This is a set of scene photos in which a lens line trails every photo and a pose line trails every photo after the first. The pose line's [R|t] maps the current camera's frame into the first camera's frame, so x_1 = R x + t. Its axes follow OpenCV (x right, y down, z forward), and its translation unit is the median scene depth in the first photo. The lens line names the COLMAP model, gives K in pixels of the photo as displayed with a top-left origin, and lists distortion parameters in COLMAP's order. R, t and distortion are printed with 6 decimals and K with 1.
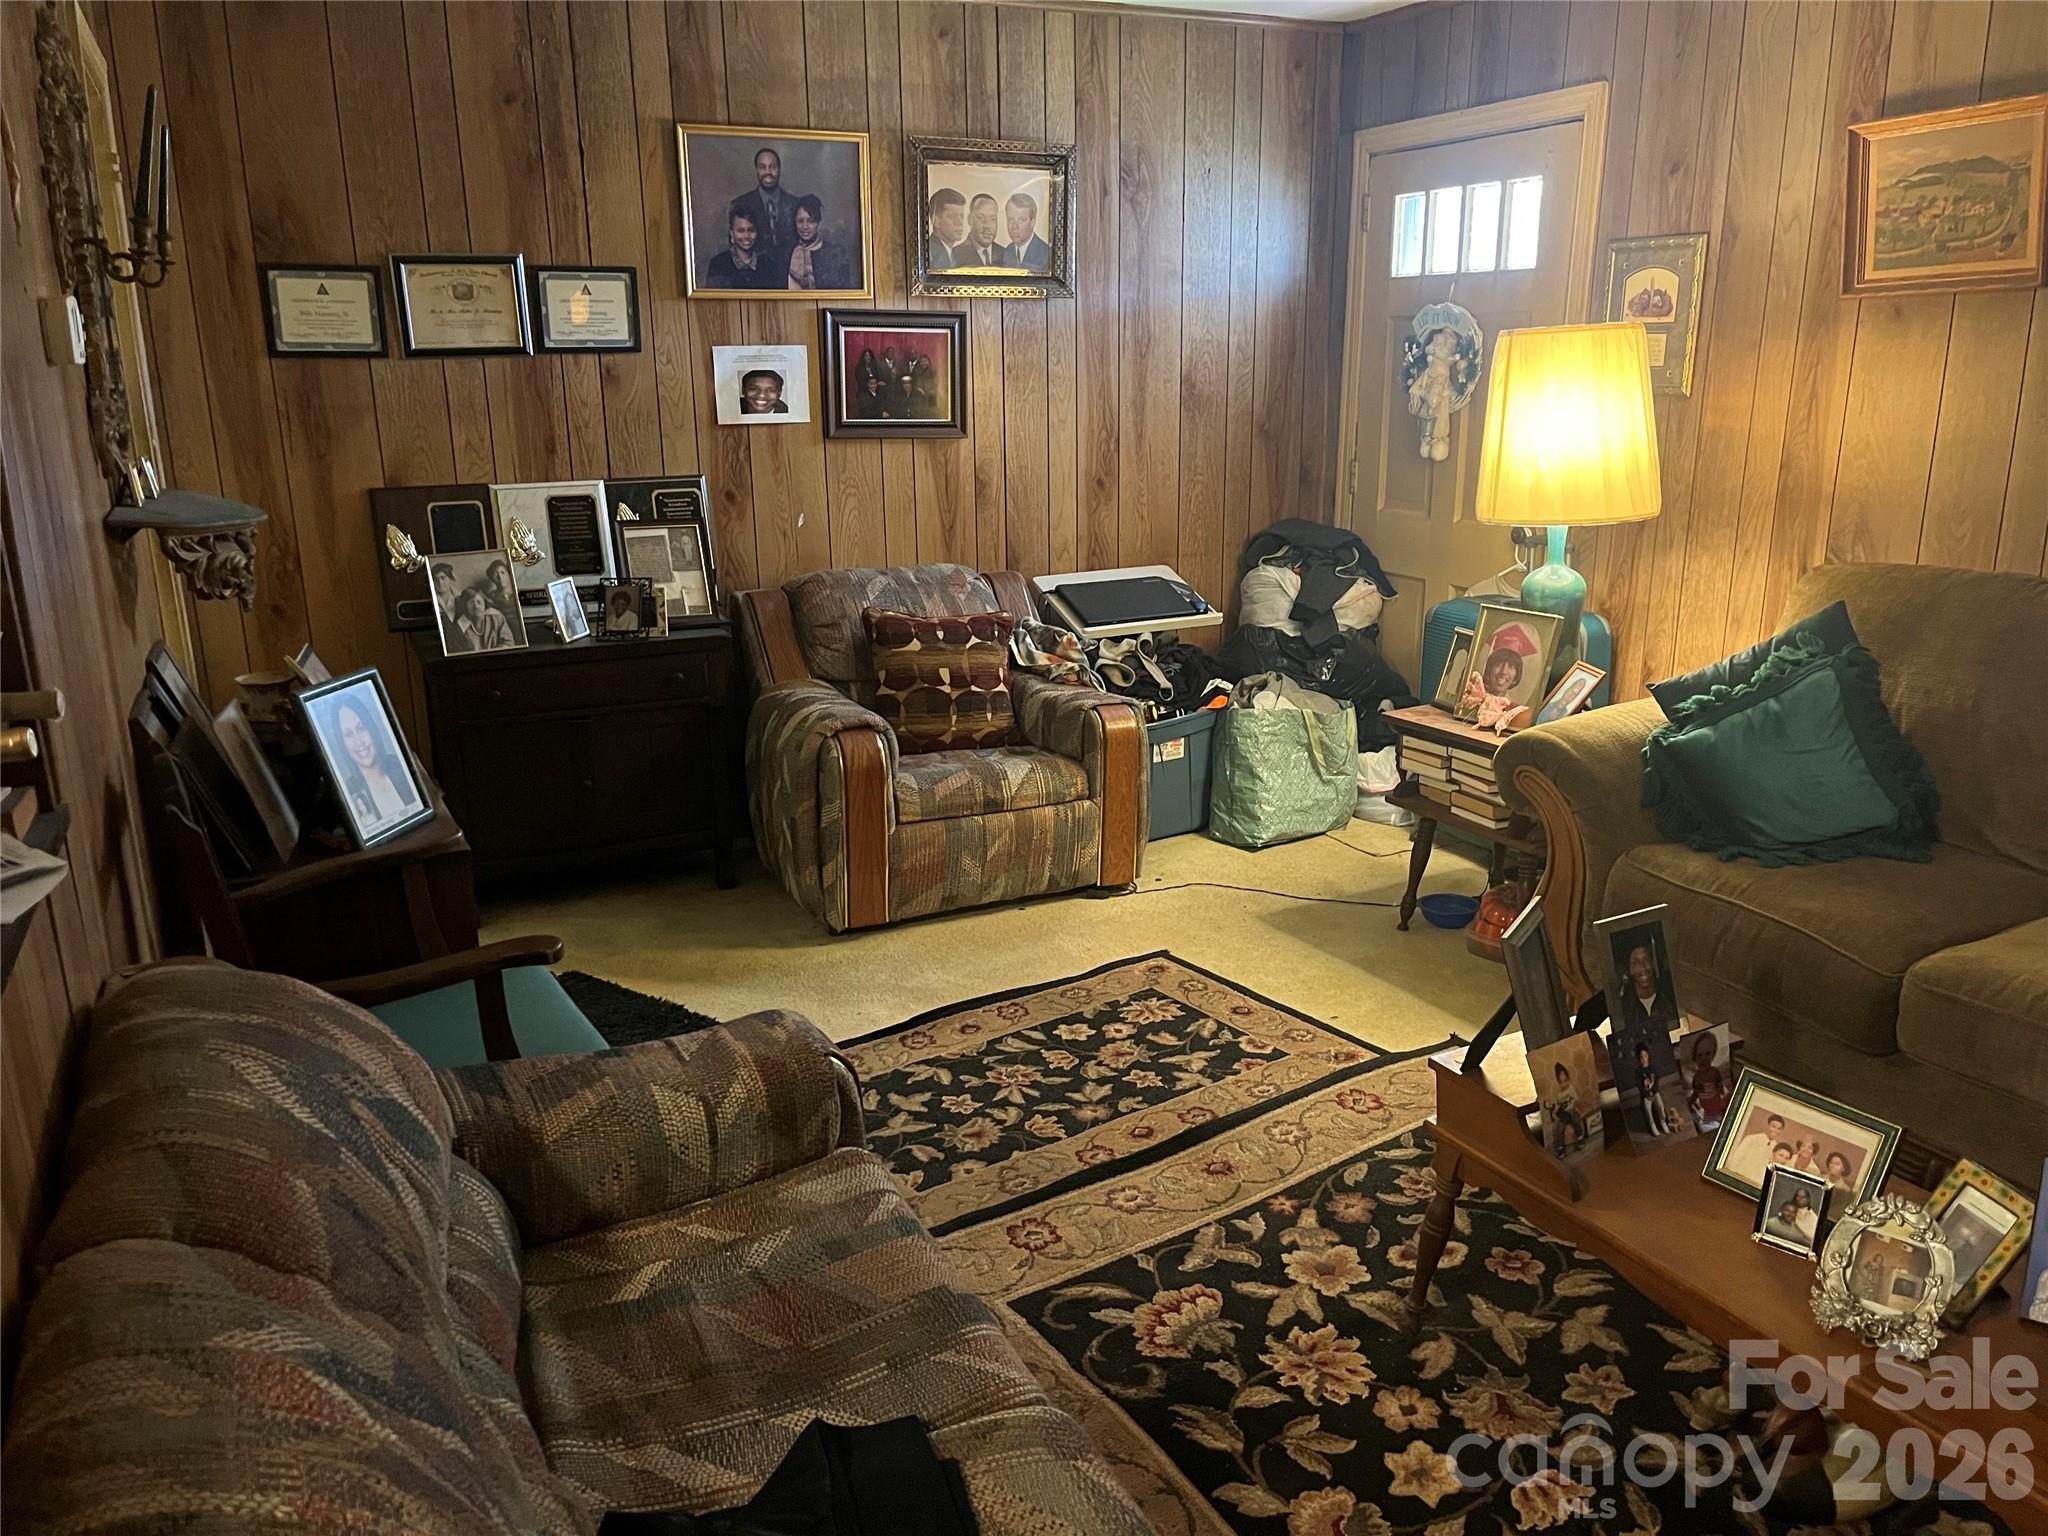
lens RADIAL K [[1538.3, 0, 1024.0], [0, 1538.3, 768.0], [0, 0, 1]] dist [0.101033, -0.152031]
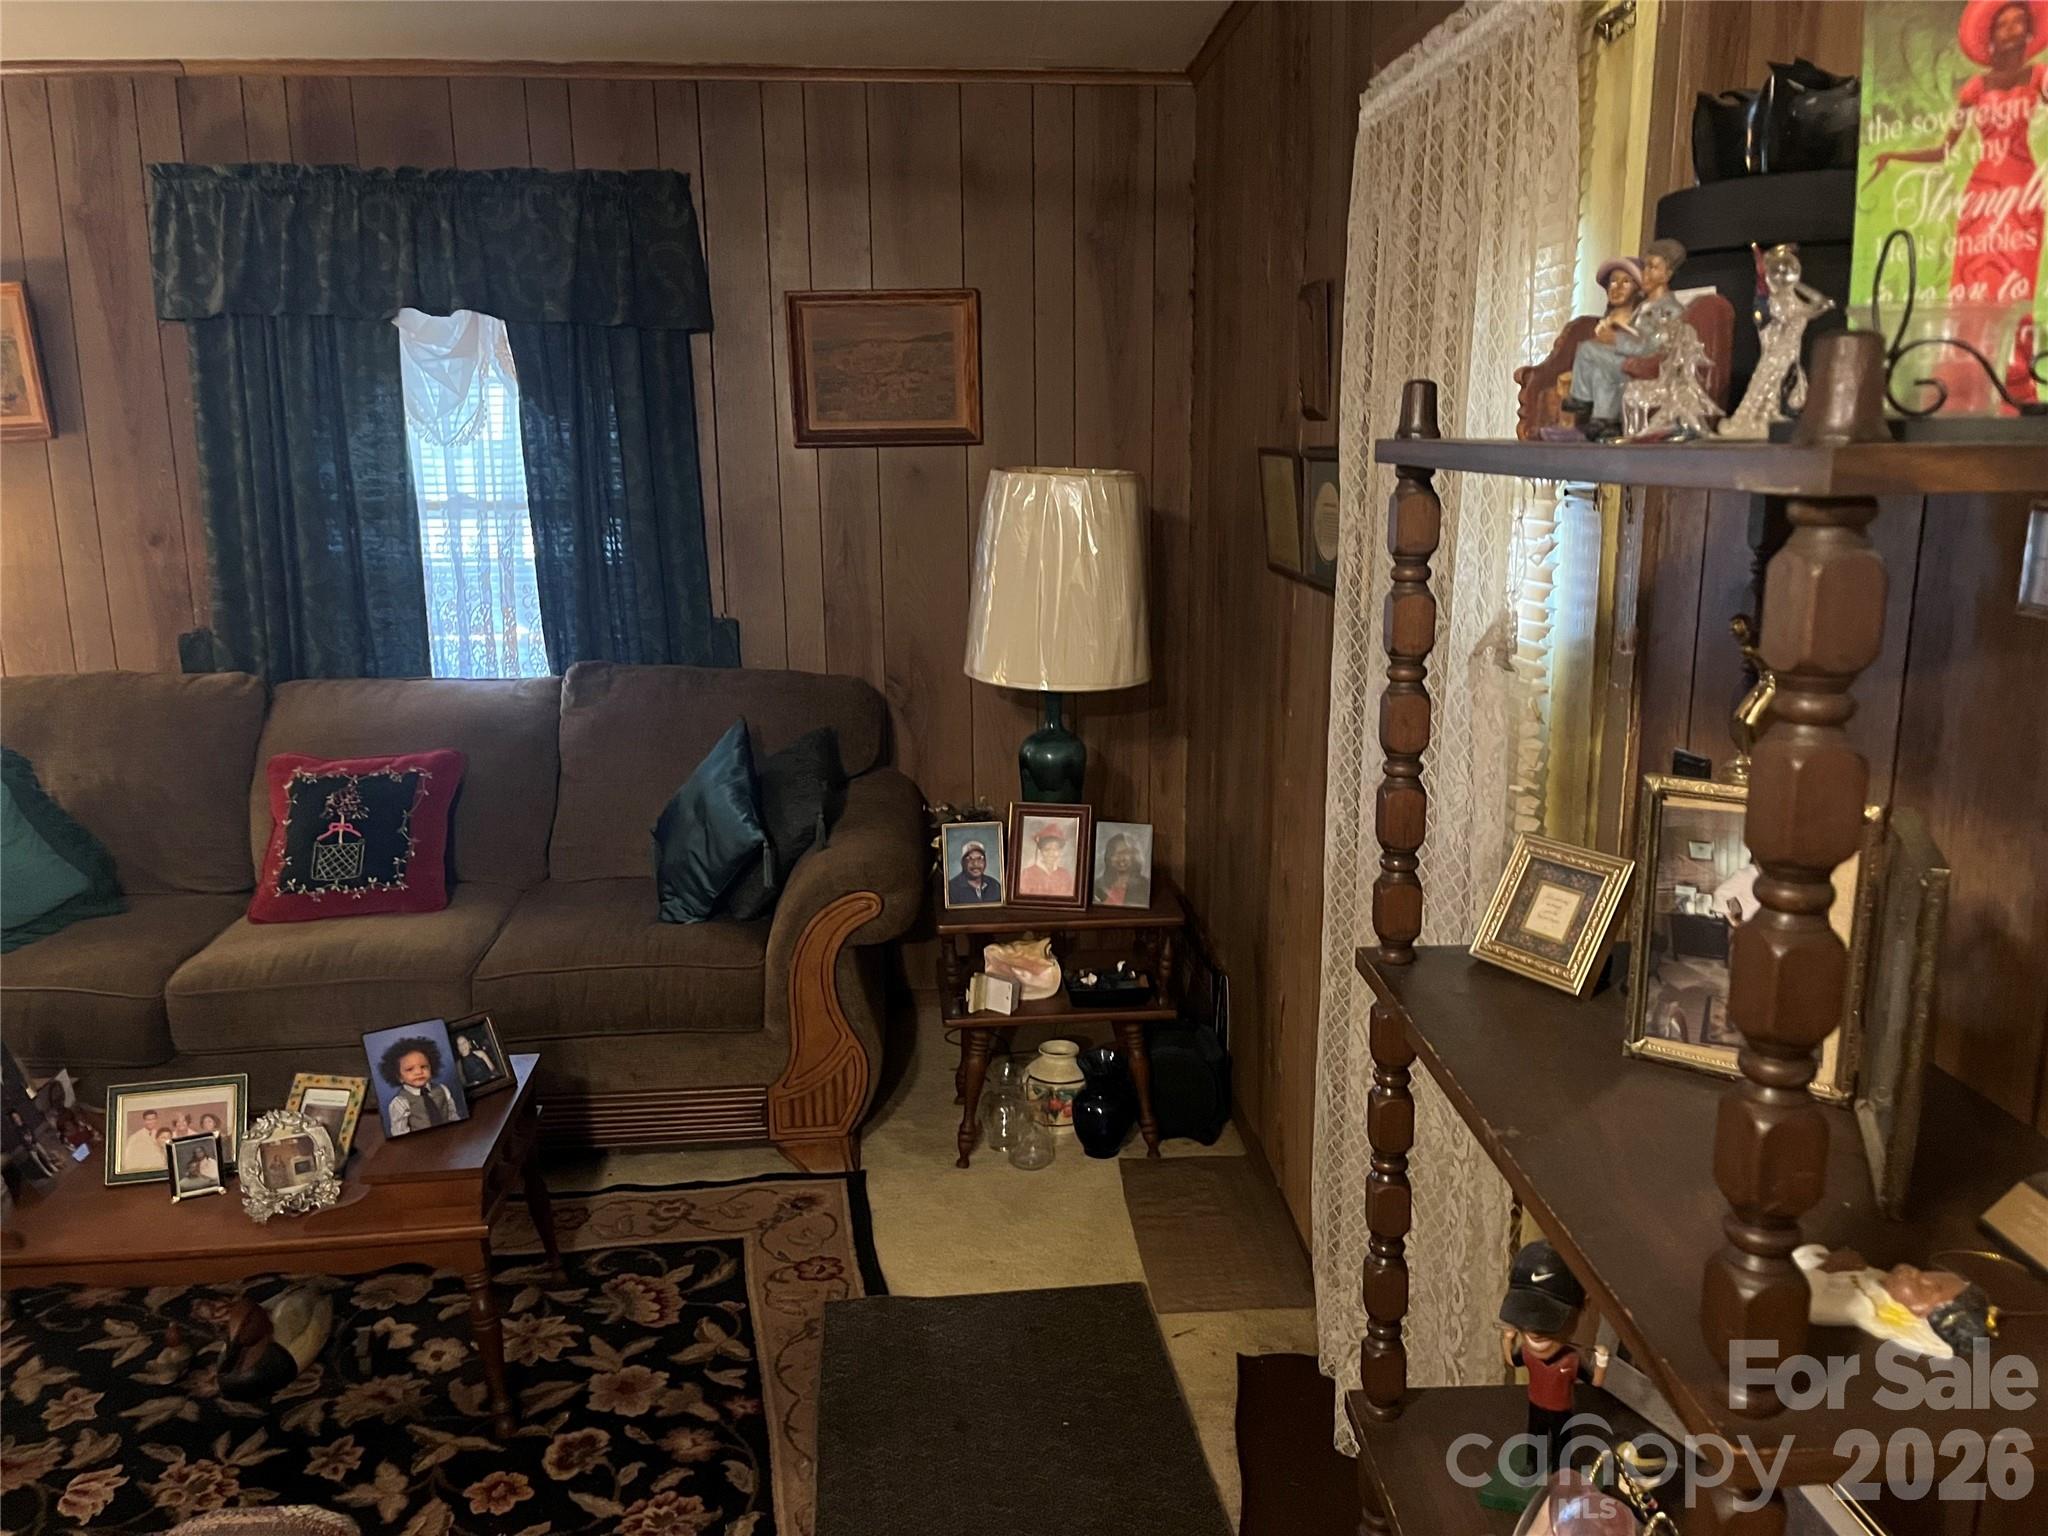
lens RADIAL K [[1538.3, 0, 1024.0], [0, 1538.3, 768.0], [0, 0, 1]] dist [0.101033, -0.152031]
pose [[0.362715, -0.183945, 0.913566, -0.357323], [0.252905, 0.962964, 0.093480, 0.022362], [-0.896926, 0.197139, 0.395802, -0.166889]]
